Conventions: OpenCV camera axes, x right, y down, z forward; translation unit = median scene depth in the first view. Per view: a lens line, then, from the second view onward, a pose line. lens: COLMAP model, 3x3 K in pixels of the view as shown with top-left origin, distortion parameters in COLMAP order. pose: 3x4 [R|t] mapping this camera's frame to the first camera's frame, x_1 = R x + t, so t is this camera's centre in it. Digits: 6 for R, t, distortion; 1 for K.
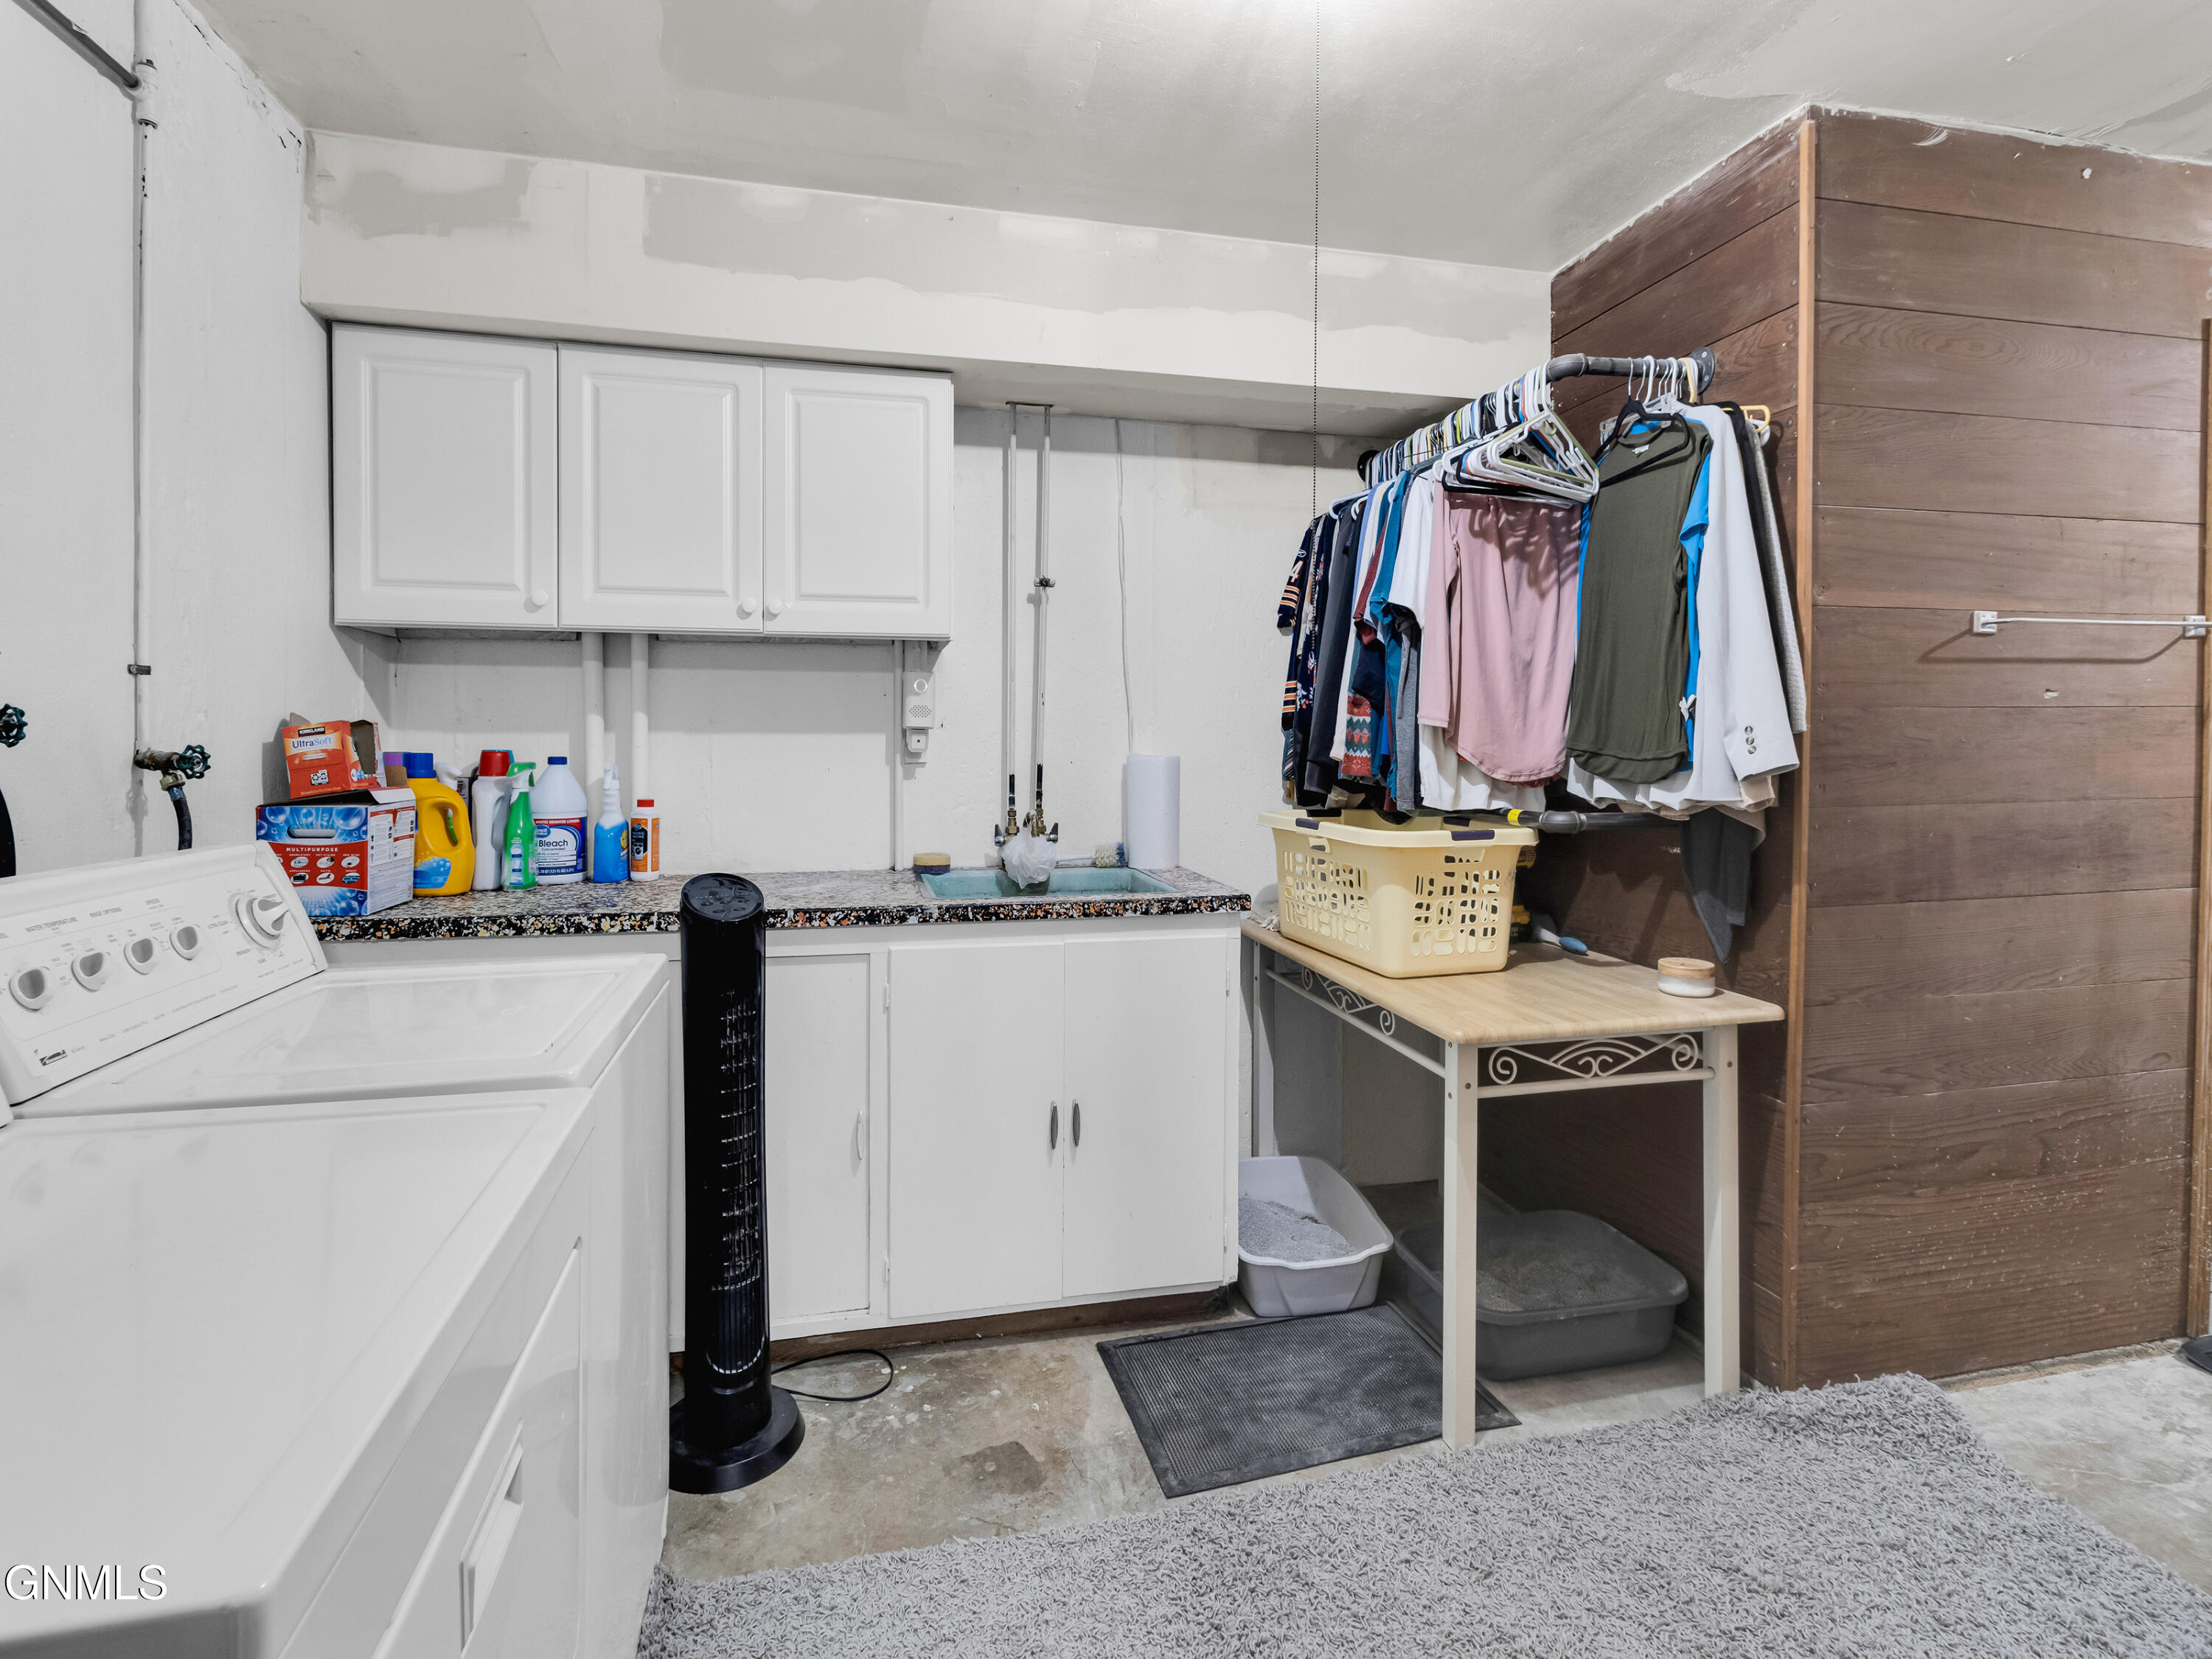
lens RADIAL K [[1079.6, 0, 1099.1], [0, 1079.6, 818.2], [0, 0, 1]] dist [-0.000573, -0.000734]
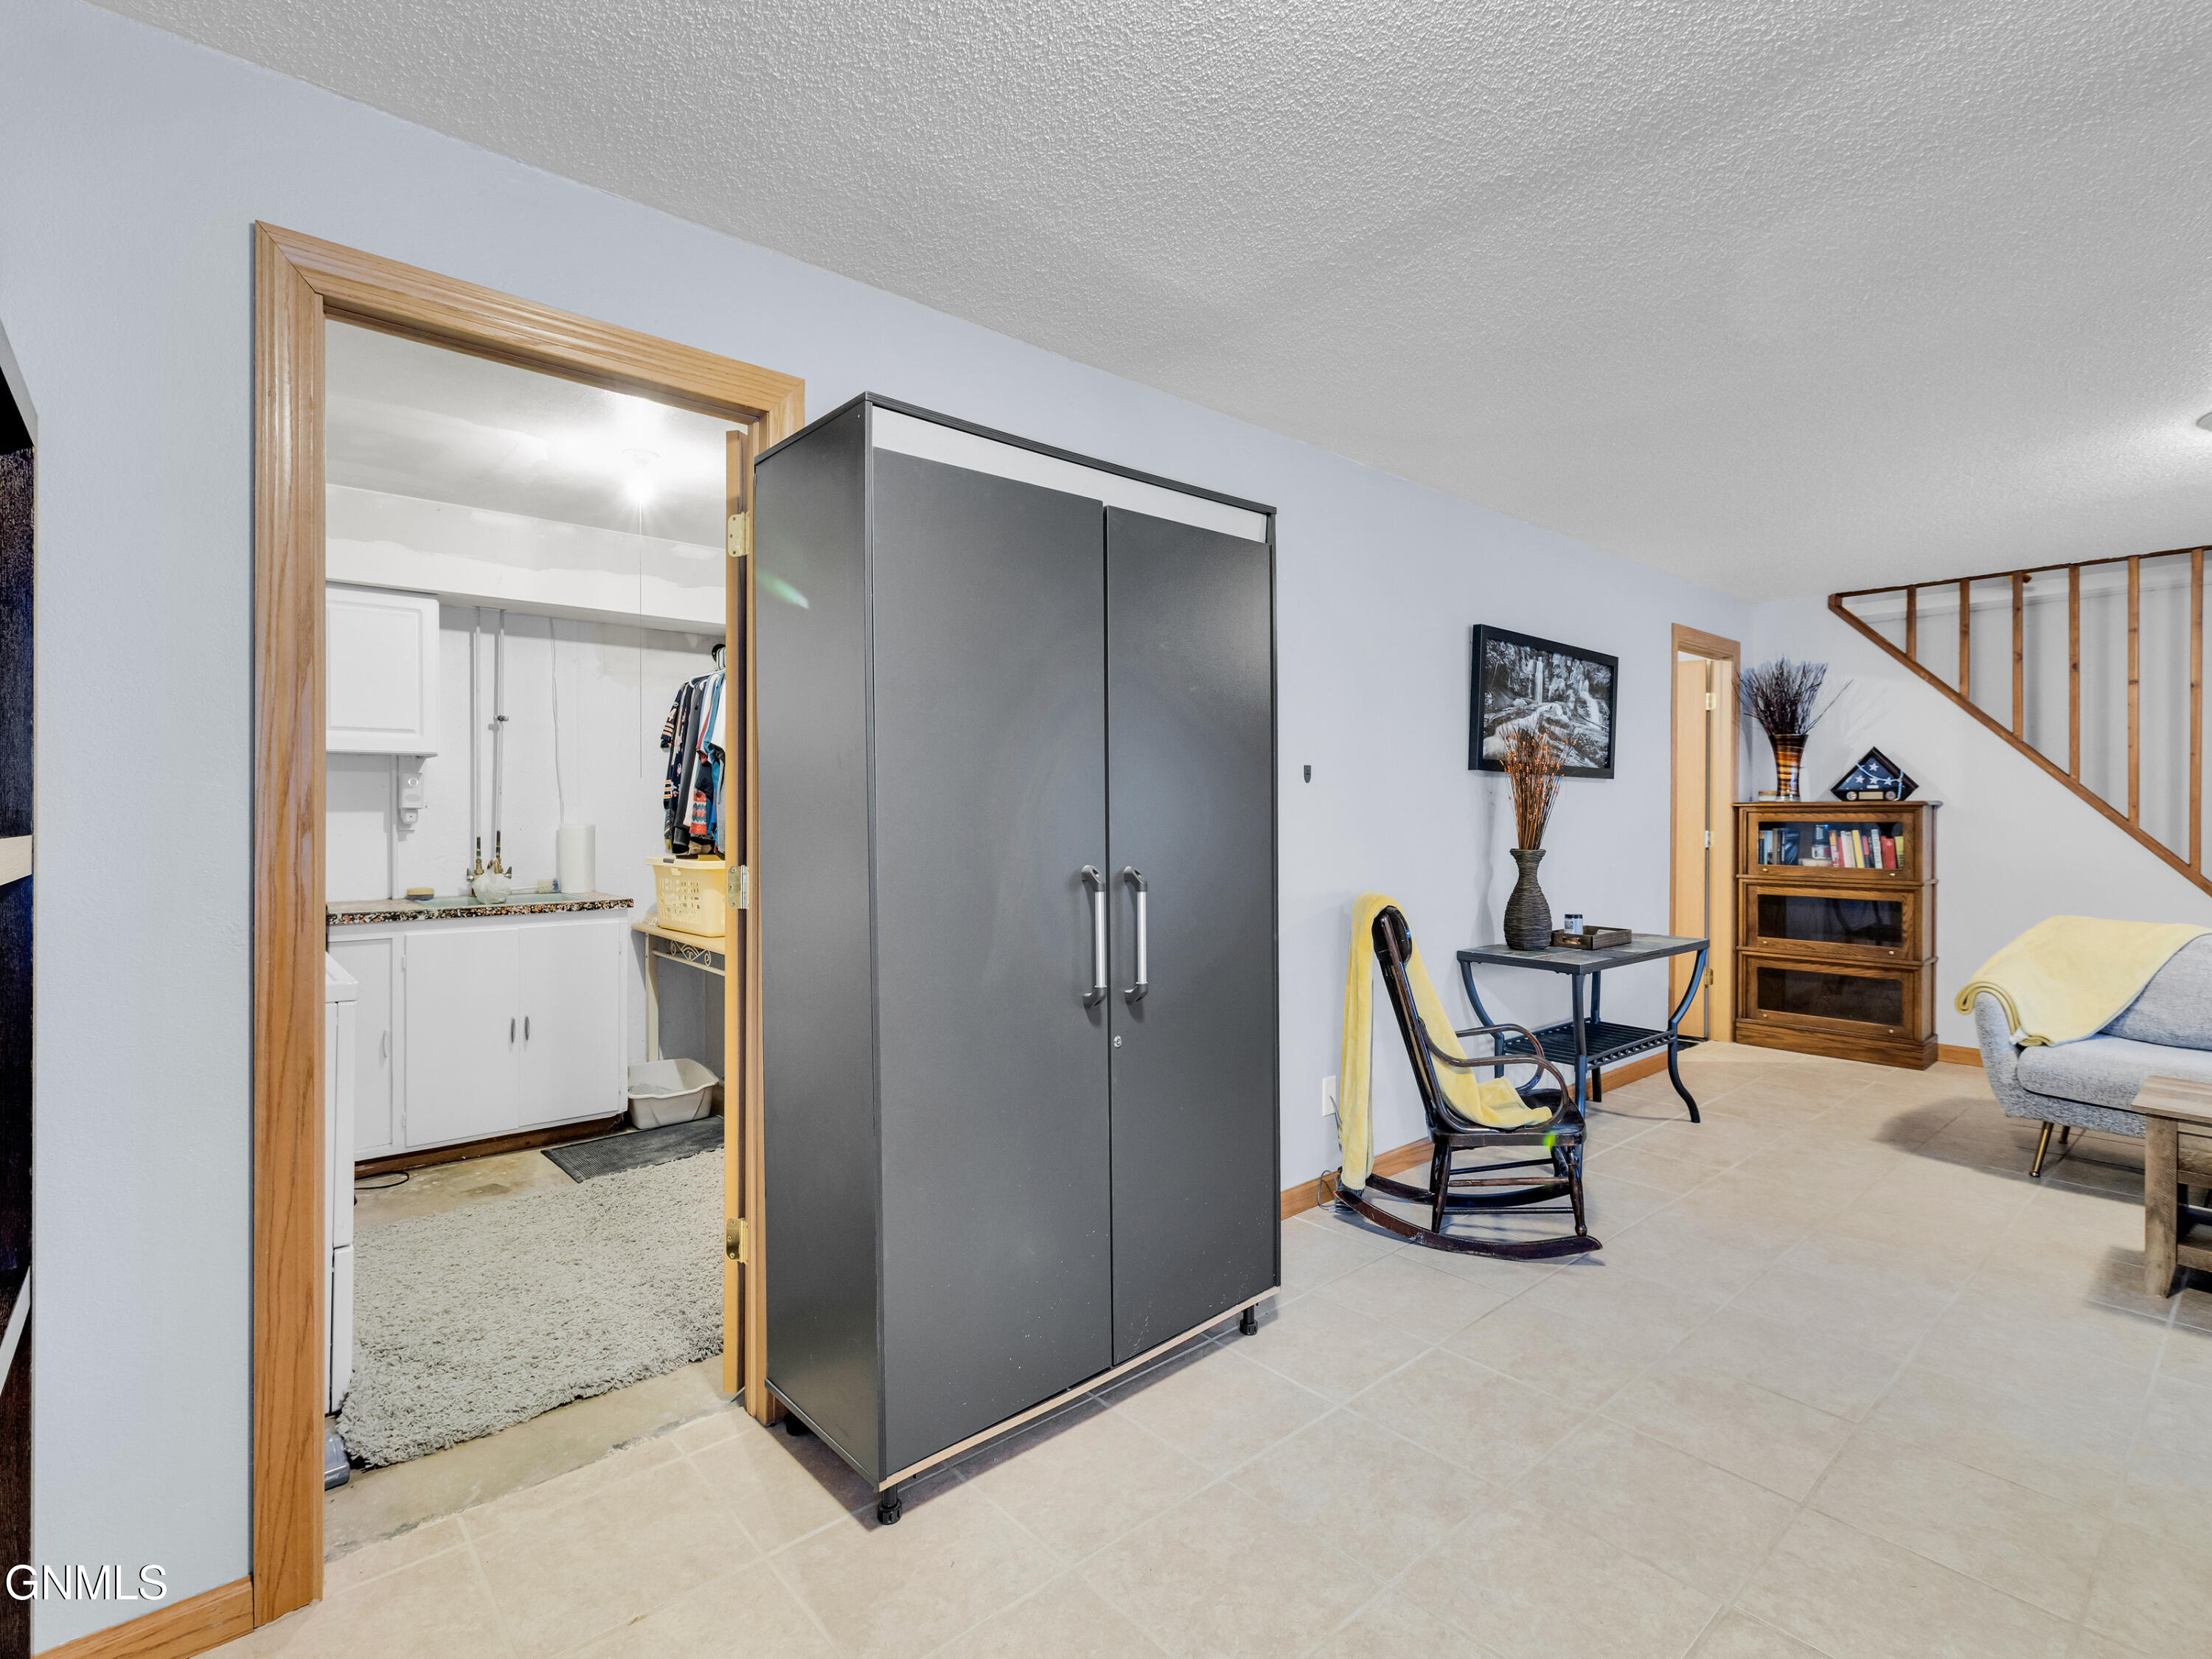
lens RADIAL K [[1056.3, 0, 1098.7], [0, 1056.3, 820.7], [0, 0, 1]] dist [0.000810, 0.000318]
pose [[0.884537, -0.006652, 0.466422, 0.002345], [0.035999, 0.997890, -0.054039, 0.054925], [-0.465079, 0.064590, 0.882910, -0.840676]]
